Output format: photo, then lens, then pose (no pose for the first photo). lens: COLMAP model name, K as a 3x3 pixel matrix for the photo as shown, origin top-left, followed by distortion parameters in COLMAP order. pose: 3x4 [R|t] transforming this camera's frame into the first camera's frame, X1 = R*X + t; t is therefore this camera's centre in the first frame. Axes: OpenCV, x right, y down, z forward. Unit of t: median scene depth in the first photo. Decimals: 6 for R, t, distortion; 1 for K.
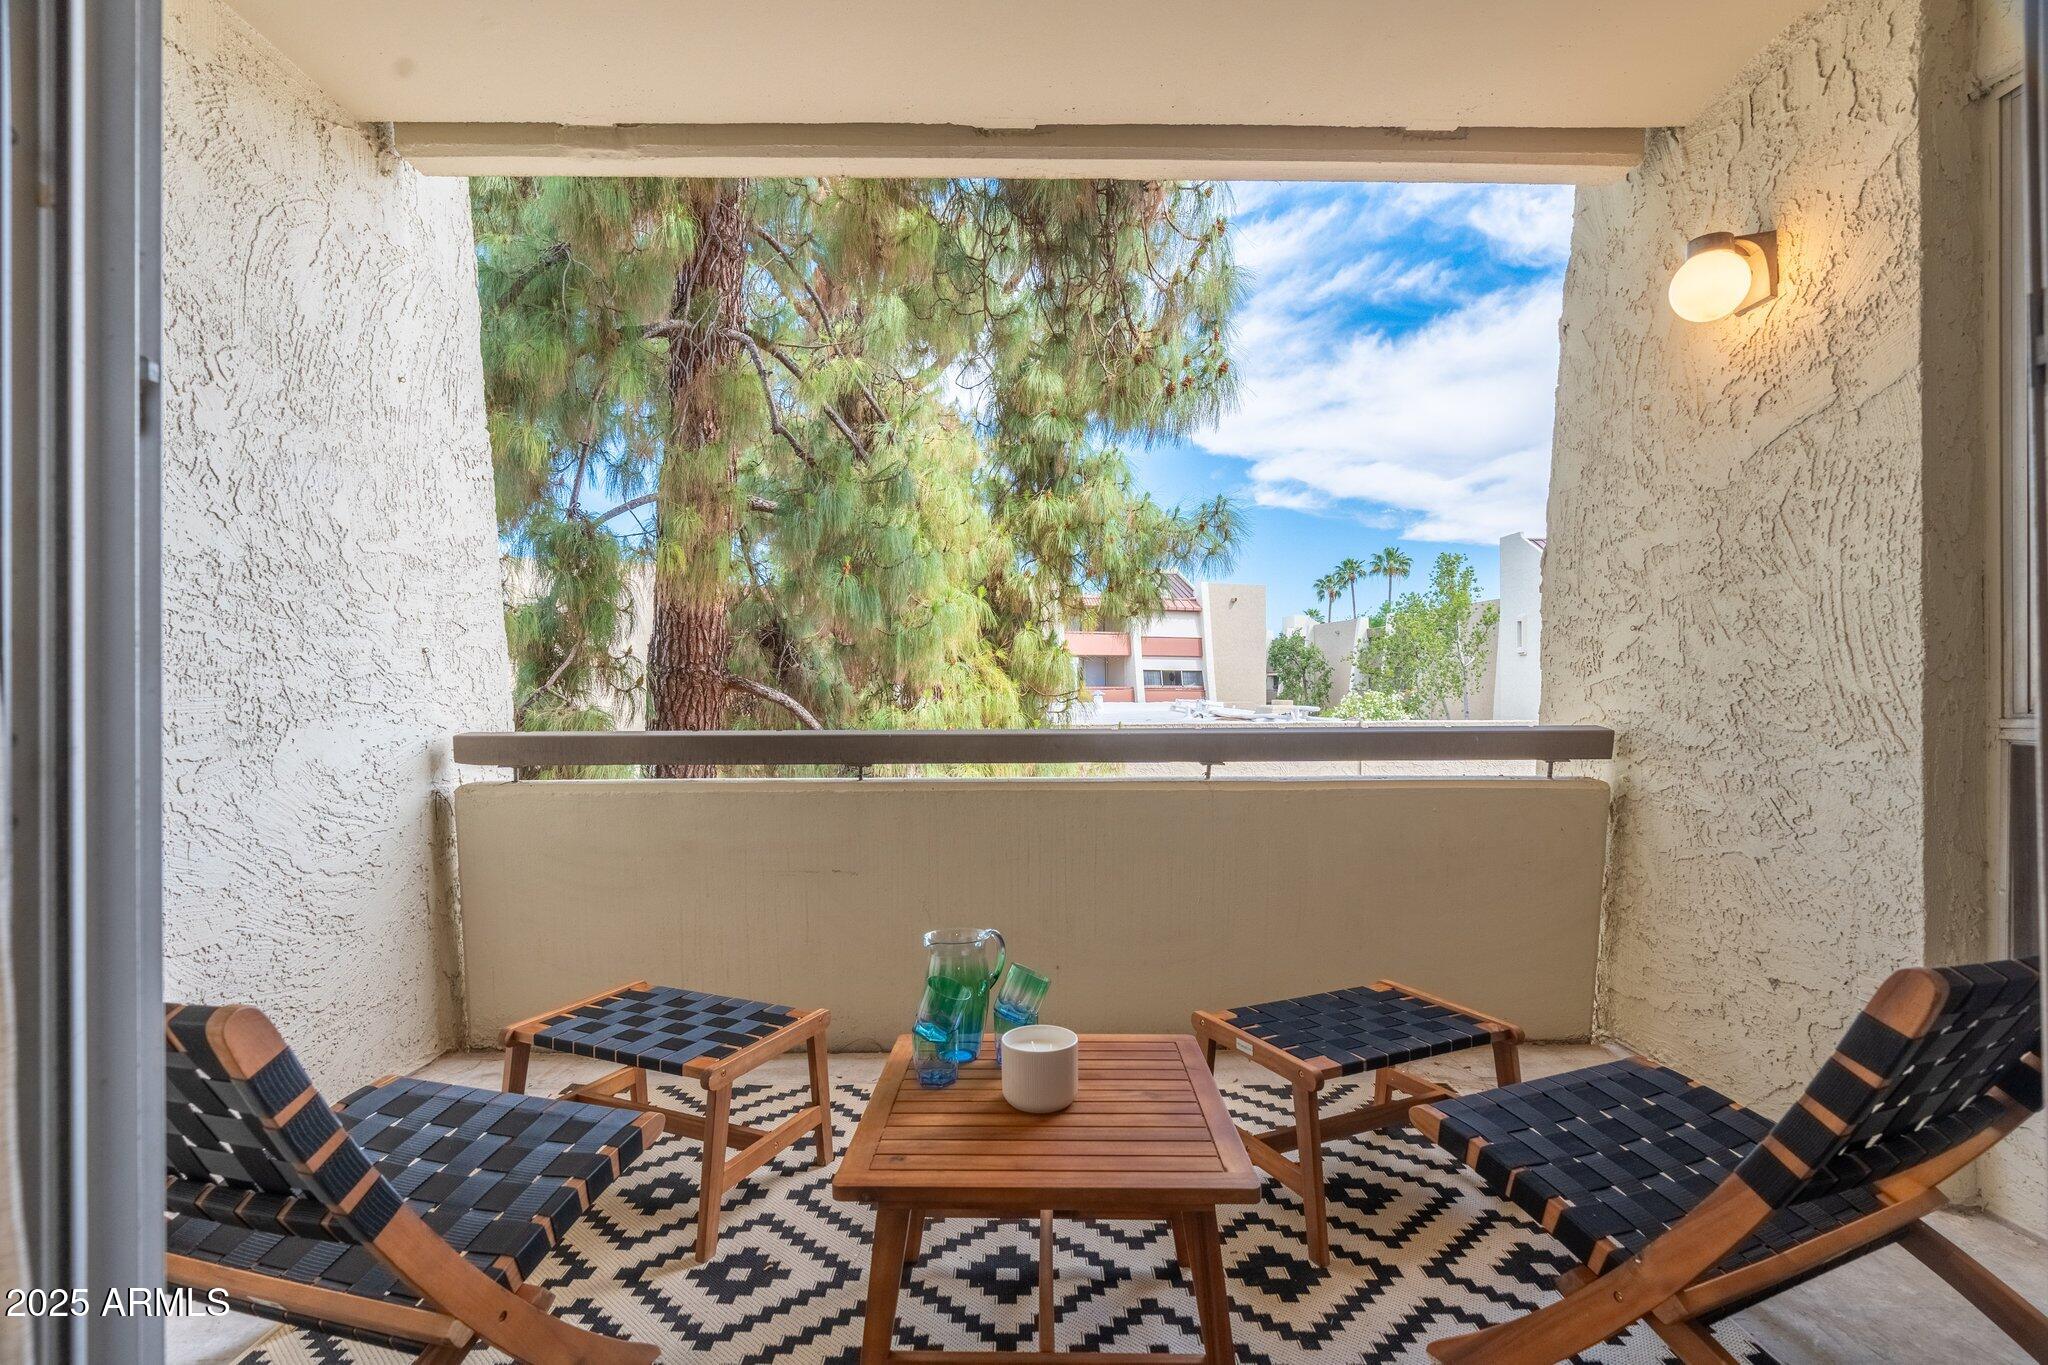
lens RADIAL K [[1011.3, 0, 1021.8], [0, 1011.3, 689.4], [0, 0, 1]] dist [0.001426, 0.000323]
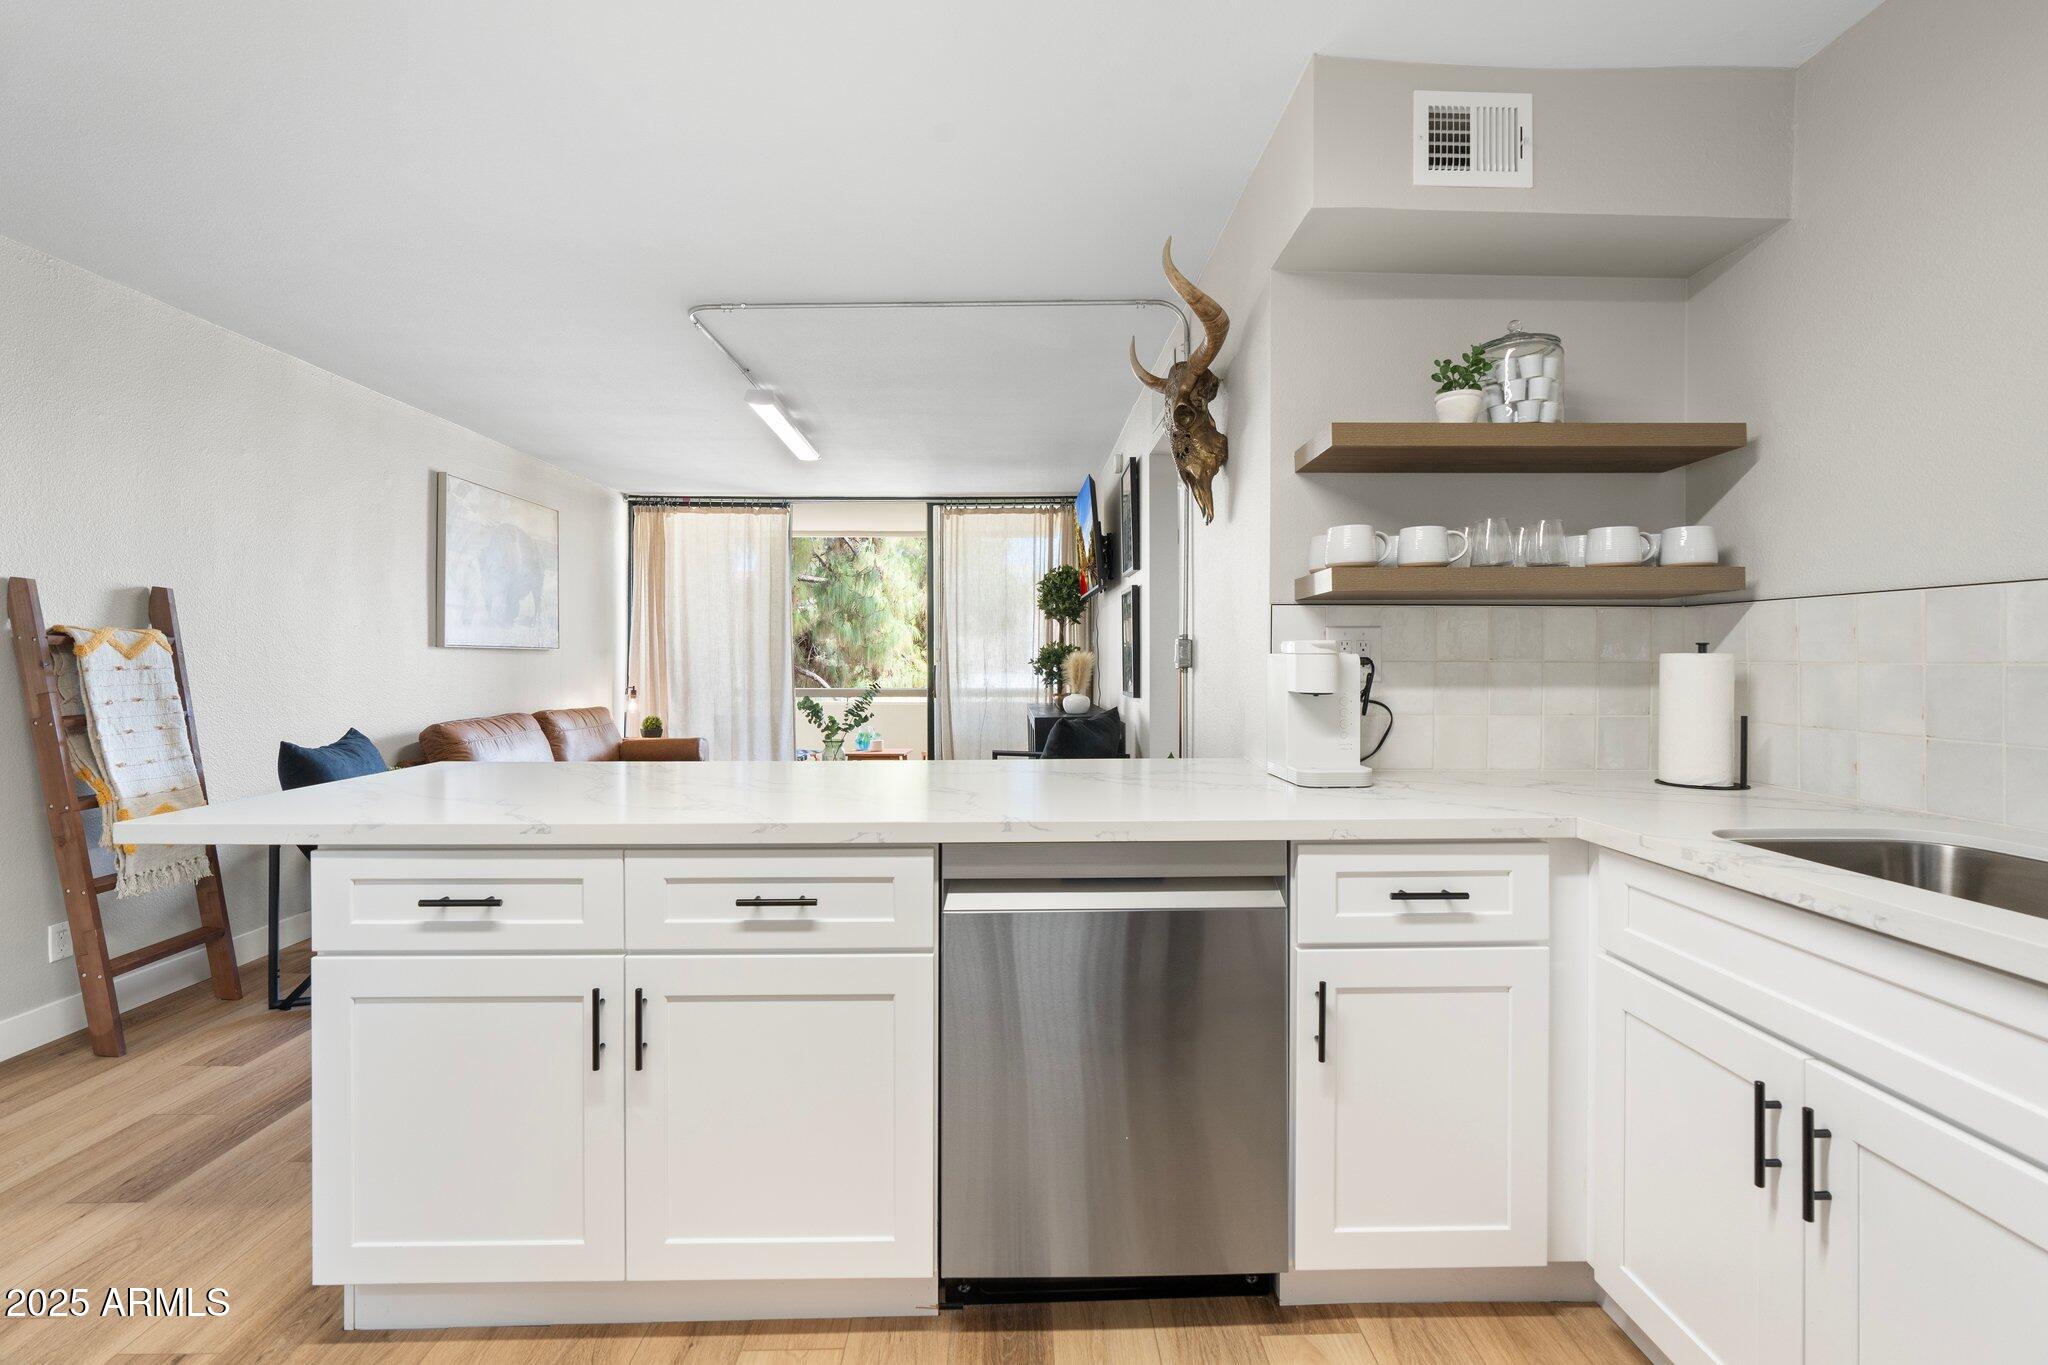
lens RADIAL K [[929.9, 0, 1037.9], [0, 929.9, 656.3], [0, 0, 1]] dist [-0.011511, 0.003244]
pose [[0.999447, 0.006768, 0.032545, 0.159983], [-0.006751, 0.999977, -0.000639, -0.032801], [-0.032549, 0.000419, 0.999470, -0.920107]]
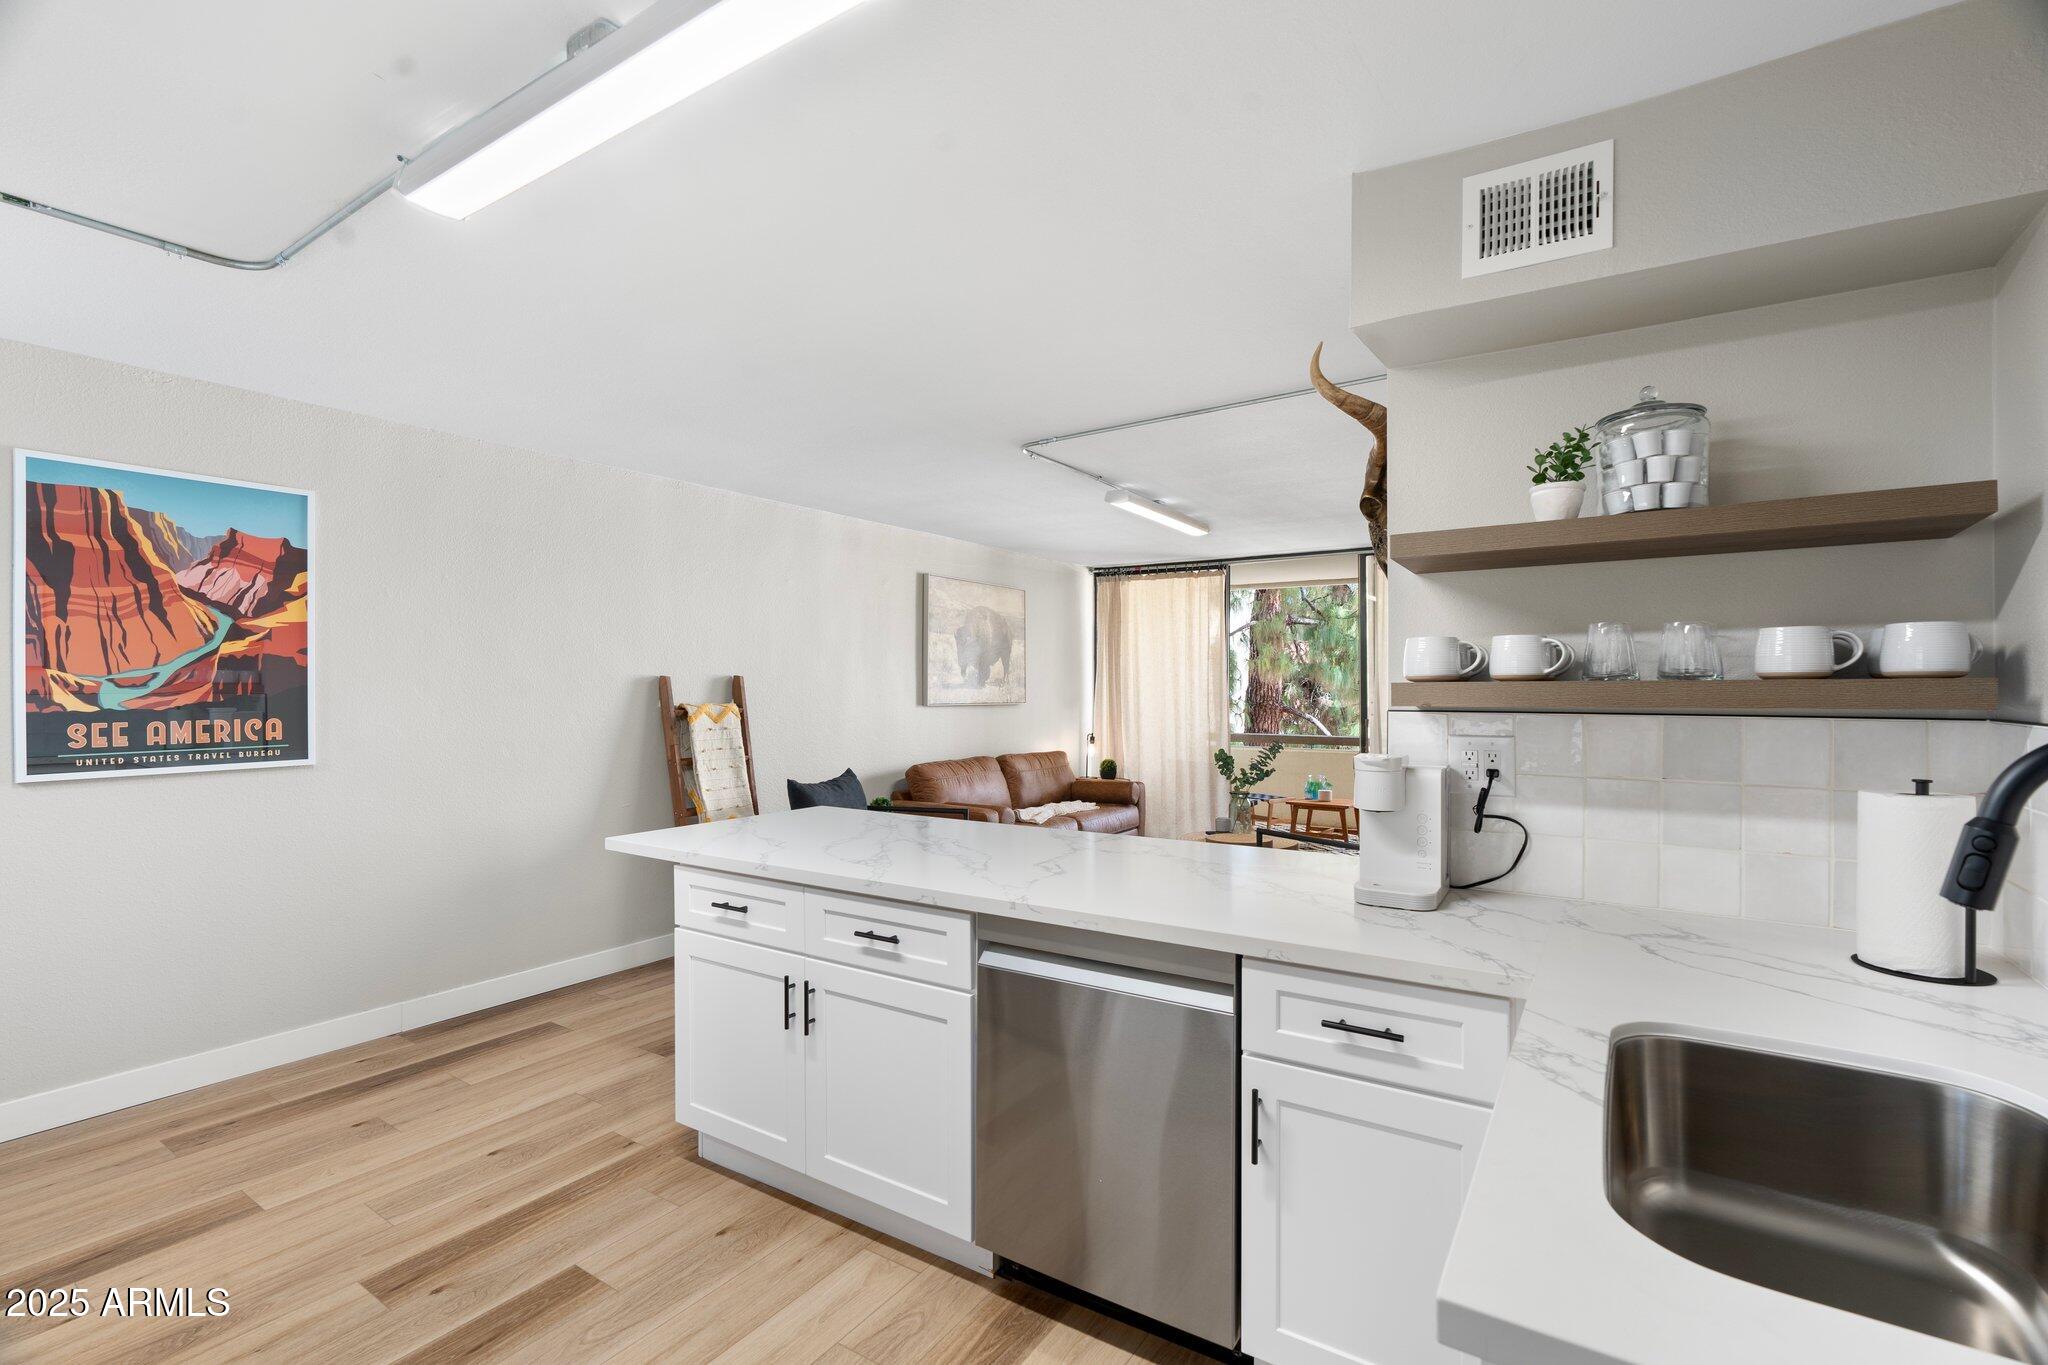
lens RADIAL K [[929.9, 0, 1024.3], [0, 929.9, 686.0], [0, 0, 1]] dist [-0.011511, 0.003244]
pose [[0.839870, 0.006789, -0.542746, 0.311483], [-0.006234, 0.999976, 0.002863, -0.058791], [0.542753, 0.000979, 0.839892, -0.932180]]
